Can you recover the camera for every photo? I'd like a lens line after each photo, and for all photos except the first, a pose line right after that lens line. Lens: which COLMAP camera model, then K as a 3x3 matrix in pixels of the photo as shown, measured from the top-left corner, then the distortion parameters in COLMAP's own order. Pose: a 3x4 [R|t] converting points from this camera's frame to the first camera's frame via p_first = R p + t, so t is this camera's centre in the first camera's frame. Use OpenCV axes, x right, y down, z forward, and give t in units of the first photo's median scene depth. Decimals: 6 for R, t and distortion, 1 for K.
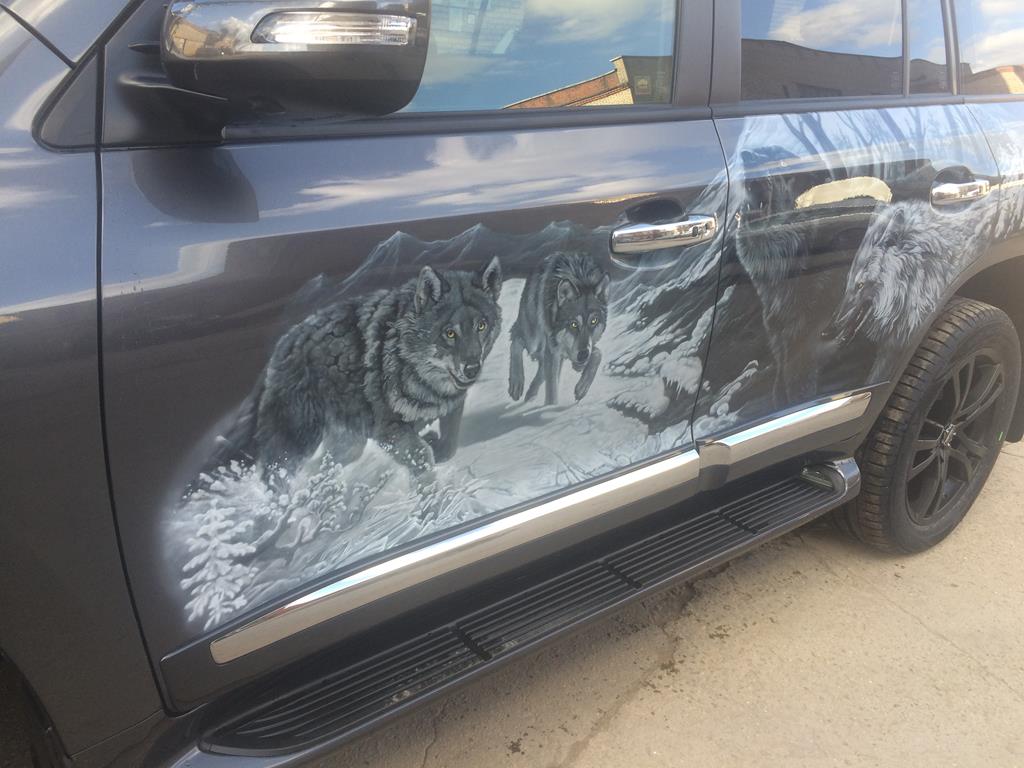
lens RADIAL K [[883.2, 0, 512.0], [0, 883.2, 384.0], [0, 0, 1]] dist [0.082424, -0.116216]
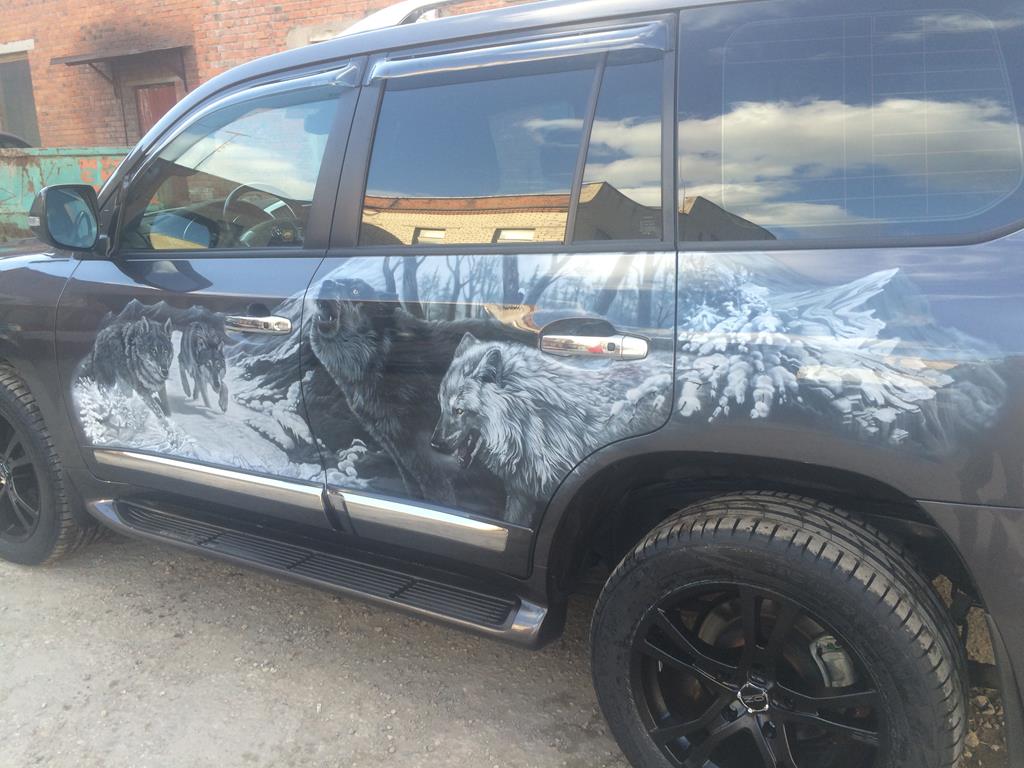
lens RADIAL K [[883.2, 0, 512.0], [0, 883.2, 384.0], [0, 0, 1]] dist [0.082424, -0.116216]
pose [[0.318121, 0.154441, -0.935386, 1.842997], [-0.282684, 0.957213, 0.061906, -0.295628], [0.904925, 0.244725, 0.348167, 0.882435]]
